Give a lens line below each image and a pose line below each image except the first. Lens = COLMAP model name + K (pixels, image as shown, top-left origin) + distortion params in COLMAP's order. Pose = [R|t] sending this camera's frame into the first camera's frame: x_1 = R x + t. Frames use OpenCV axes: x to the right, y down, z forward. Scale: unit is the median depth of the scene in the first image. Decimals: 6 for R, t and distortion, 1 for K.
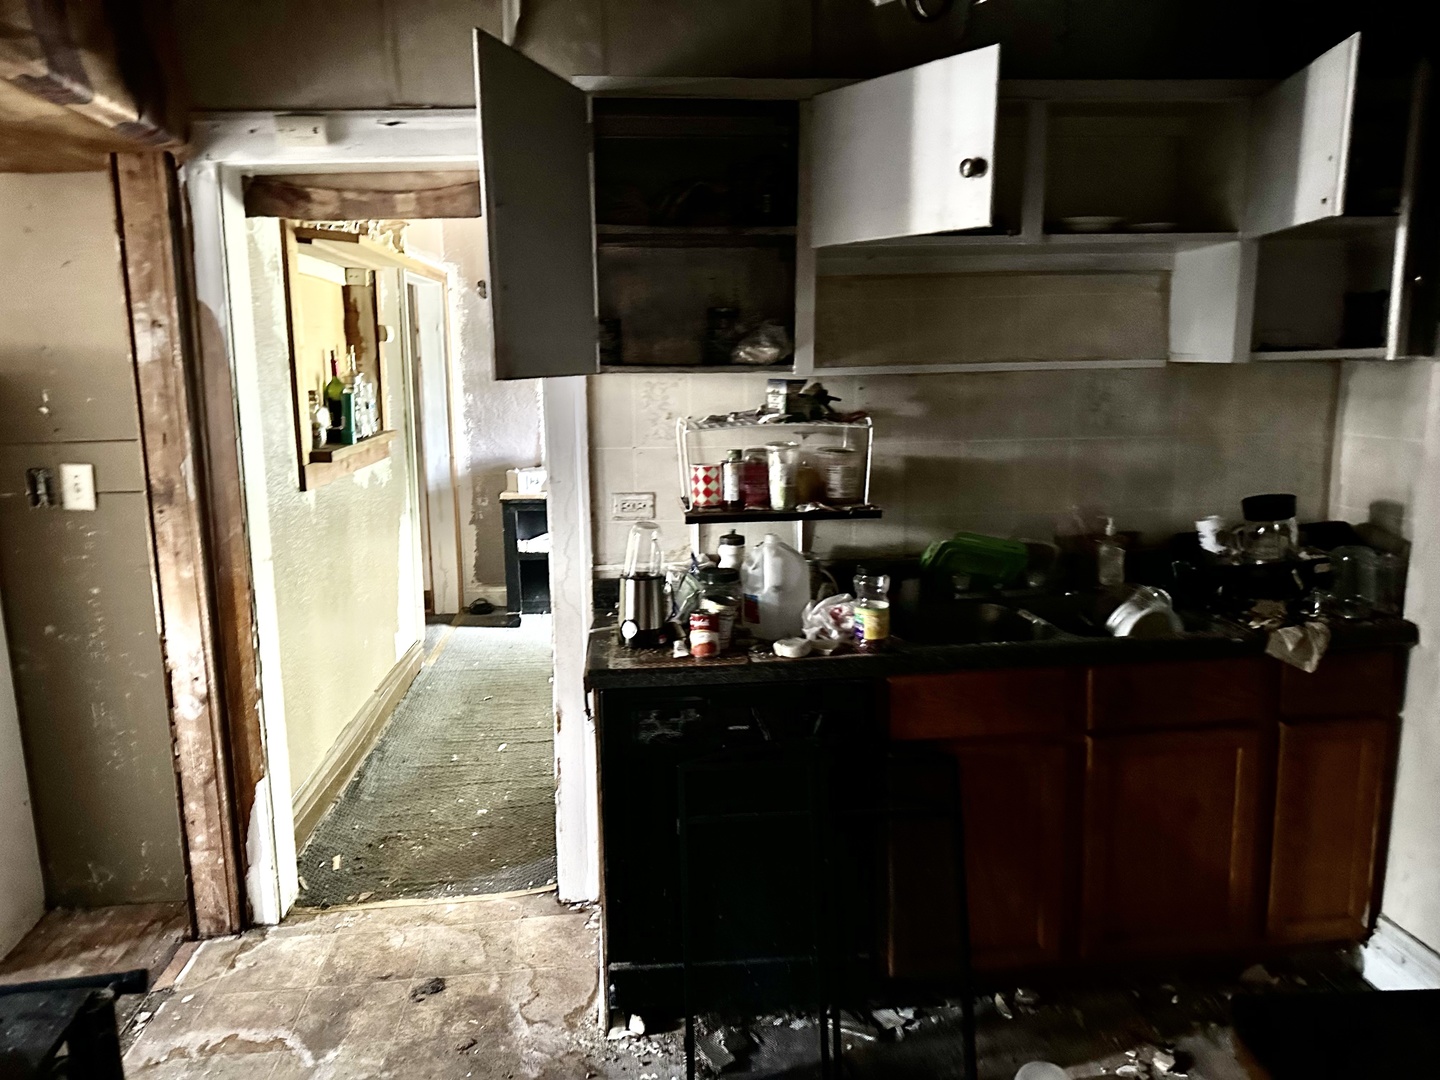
lens RADIAL K [[998.3, 0, 721.4], [0, 998.3, 541.1], [0, 0, 1]] dist [0.009709, -0.006912]
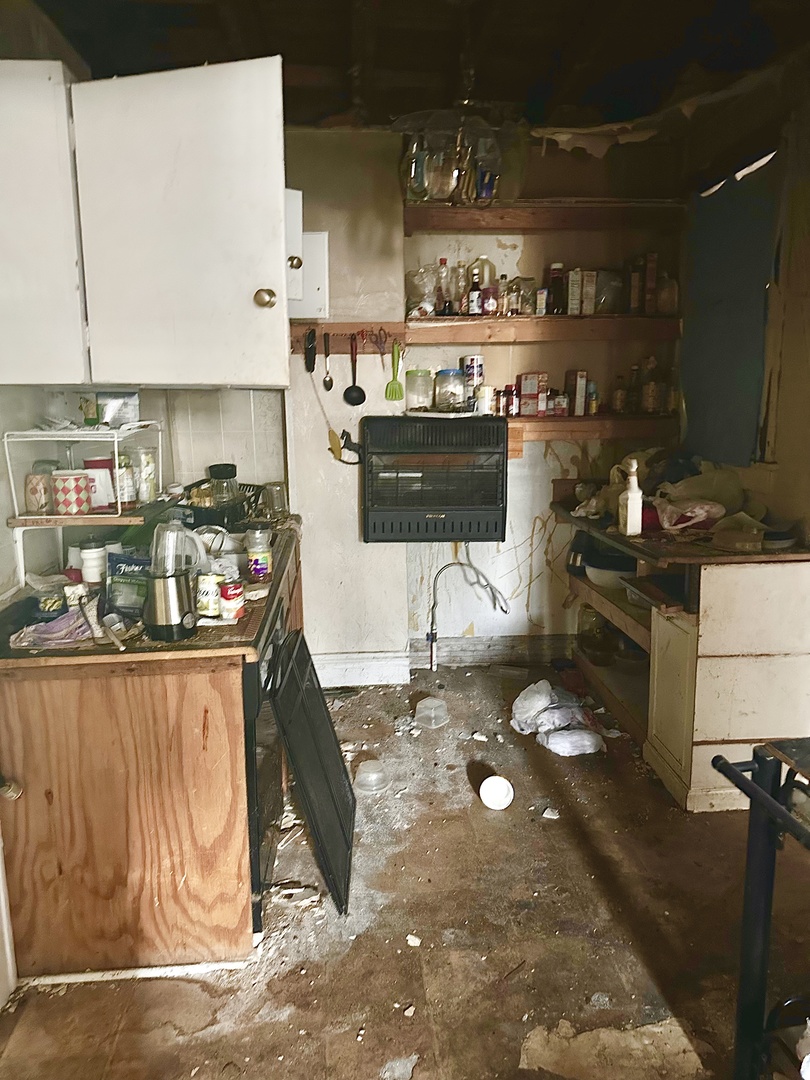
lens RADIAL K [[748.7, 0, 406.3], [0, 748.7, 540.0], [0, 0, 1]] dist [0.009709, -0.006912]
pose [[-0.008159, -0.169055, 0.985573, -0.796268], [0.158012, 0.973005, 0.168207, -0.087991], [-0.987403, 0.157105, 0.018774, 0.658036]]
